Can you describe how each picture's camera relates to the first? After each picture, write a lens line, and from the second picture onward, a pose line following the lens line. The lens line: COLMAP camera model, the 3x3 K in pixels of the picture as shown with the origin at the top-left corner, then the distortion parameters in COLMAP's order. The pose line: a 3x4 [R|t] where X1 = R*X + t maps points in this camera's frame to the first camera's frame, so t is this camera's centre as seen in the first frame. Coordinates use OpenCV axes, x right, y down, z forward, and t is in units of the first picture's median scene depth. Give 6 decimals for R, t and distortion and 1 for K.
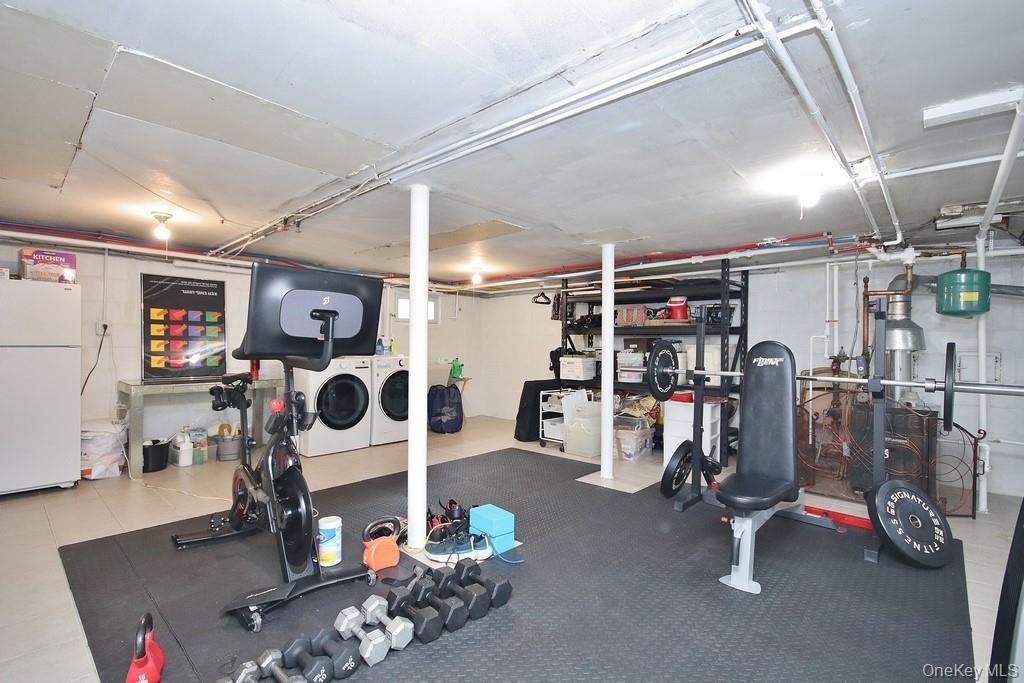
lens RADIAL K [[472.9, 0, 510.1], [0, 472.9, 344.9], [0, 0, 1]] dist [0.013107, -0.010402]
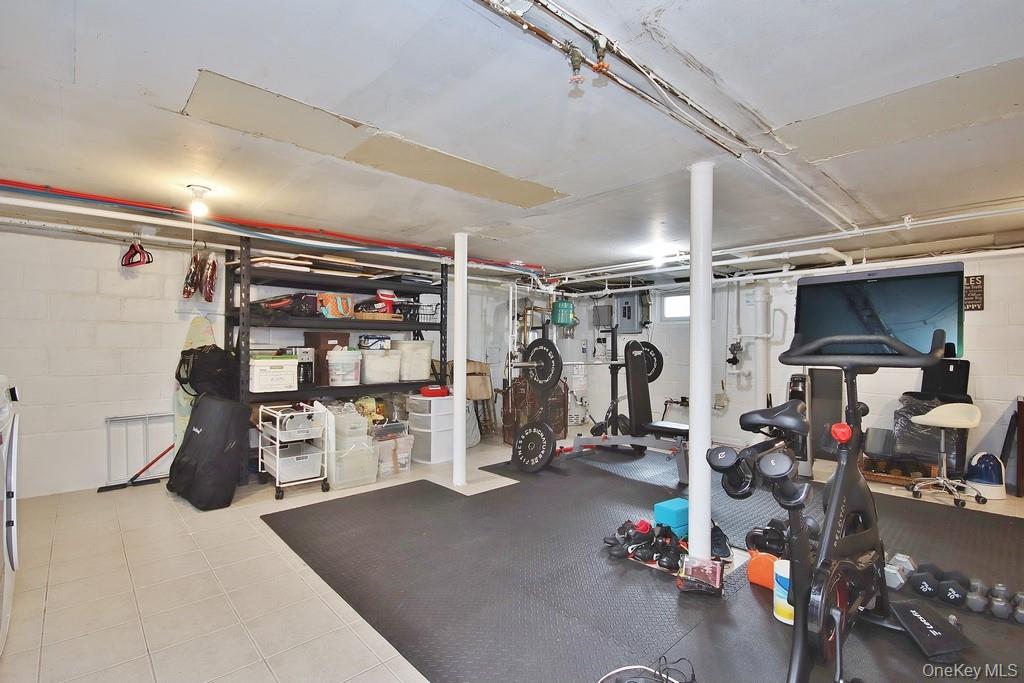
lens RADIAL K [[472.9, 0, 512.3], [0, 472.9, 338.6], [0, 0, 1]] dist [0.013107, -0.010402]
pose [[0.086477, 0.010030, 0.996203, -0.659748], [-0.007542, 0.999927, -0.009413, 0.002328], [-0.996225, -0.006700, 0.086546, 0.761104]]
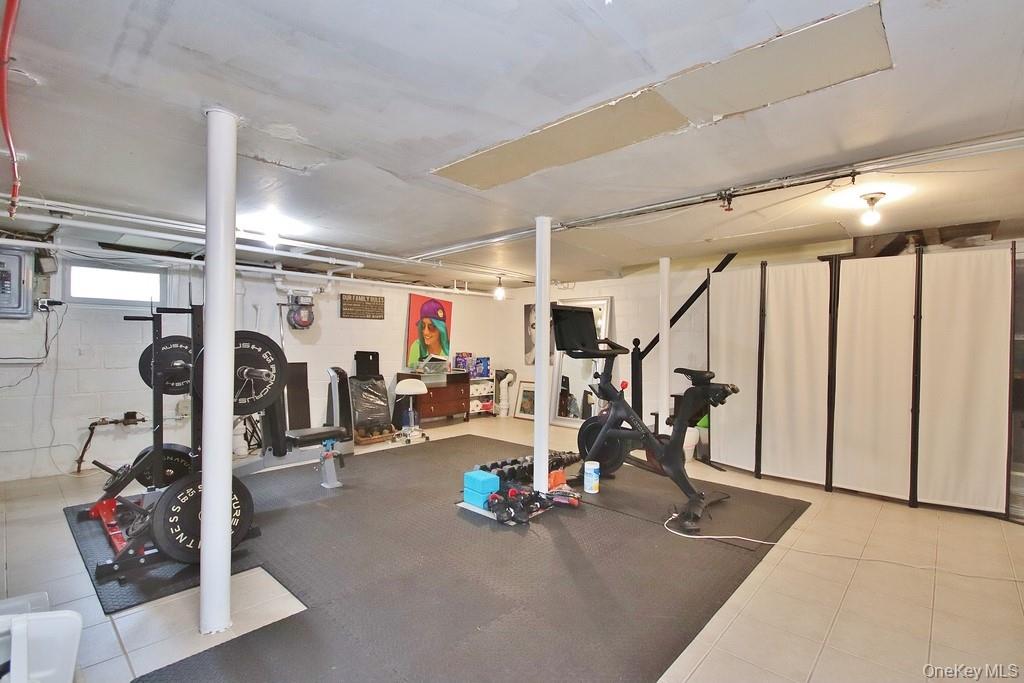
lens RADIAL K [[472.9, 0, 514.0], [0, 472.9, 347.6], [0, 0, 1]] dist [0.013107, -0.010402]
pose [[-0.999905, -0.013567, 0.002628, -0.073418], [-0.013559, 0.999903, 0.003167, 0.006441], [-0.002671, 0.003131, -0.999992, 1.351527]]
